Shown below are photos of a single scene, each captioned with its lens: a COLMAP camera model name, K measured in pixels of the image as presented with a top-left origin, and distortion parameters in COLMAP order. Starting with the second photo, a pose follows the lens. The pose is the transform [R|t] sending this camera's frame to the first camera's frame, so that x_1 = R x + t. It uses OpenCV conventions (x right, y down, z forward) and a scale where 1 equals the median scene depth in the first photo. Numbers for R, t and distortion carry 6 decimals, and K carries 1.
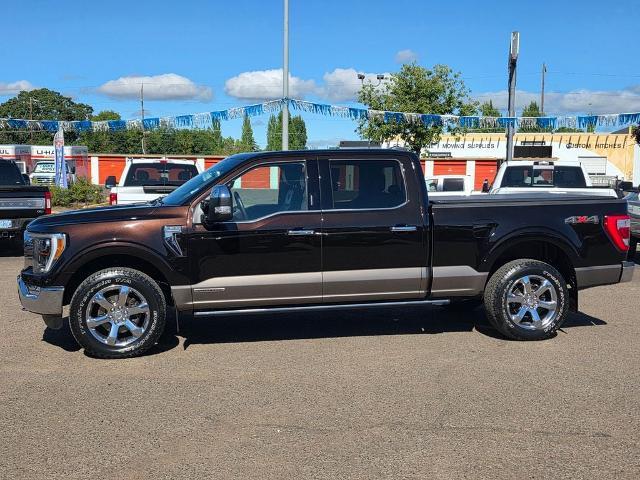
lens RADIAL K [[774.0, 0, 320.0], [0, 774.0, 240.0], [0, 0, 1]] dist [0.162330, -0.595130]
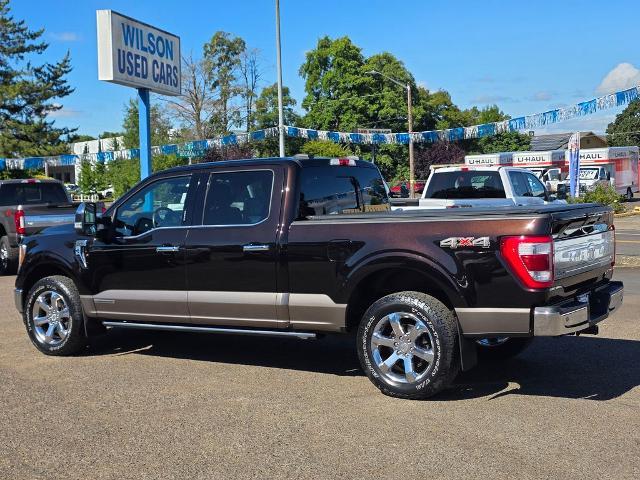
lens RADIAL K [[886.9, 0, 324.1], [0, 886.9, 247.9], [0, 0, 1]] dist [0.180567, -0.479748]
pose [[0.695445, 0.025927, -0.718112, 0.864542], [-0.029899, 0.999527, 0.007132, -0.023210], [0.717957, 0.016510, 0.695892, 0.343973]]
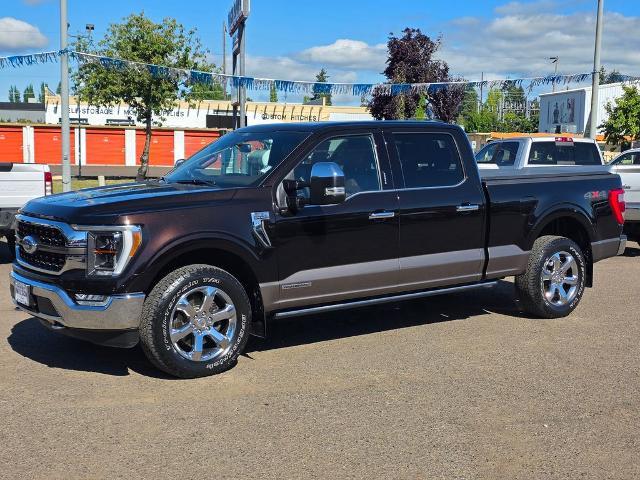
lens RADIAL K [[890.0, 0, 361.2], [0, 890.0, 241.4], [0, 0, 1]] dist [0.156397, -0.432518]
pose [[0.897024, -0.041141, 0.440064, -0.471601], [0.031529, 0.999078, 0.029133, -0.009629], [-0.440856, -0.012258, 0.897494, 0.086514]]
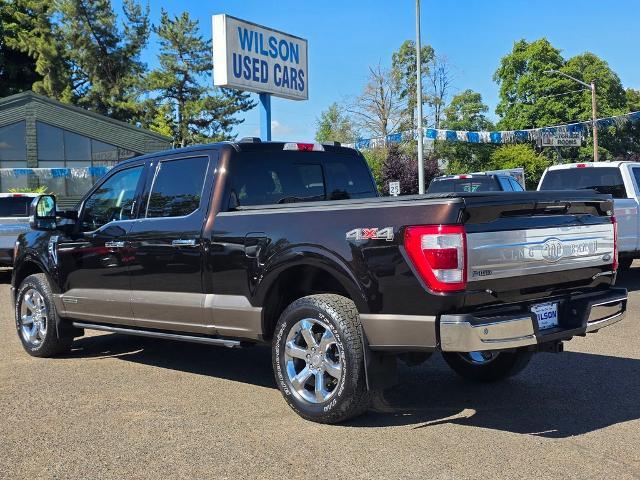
lens RADIAL K [[884.9, 0, 320.0], [0, 884.9, 240.0], [0, 0, 1]] dist [0.244655, -0.853693]
pose [[0.500649, 0.012739, -0.865556, 0.930520], [-0.037617, 0.999267, -0.007052, -0.015523], [0.864833, 0.036090, 0.500762, 0.651223]]
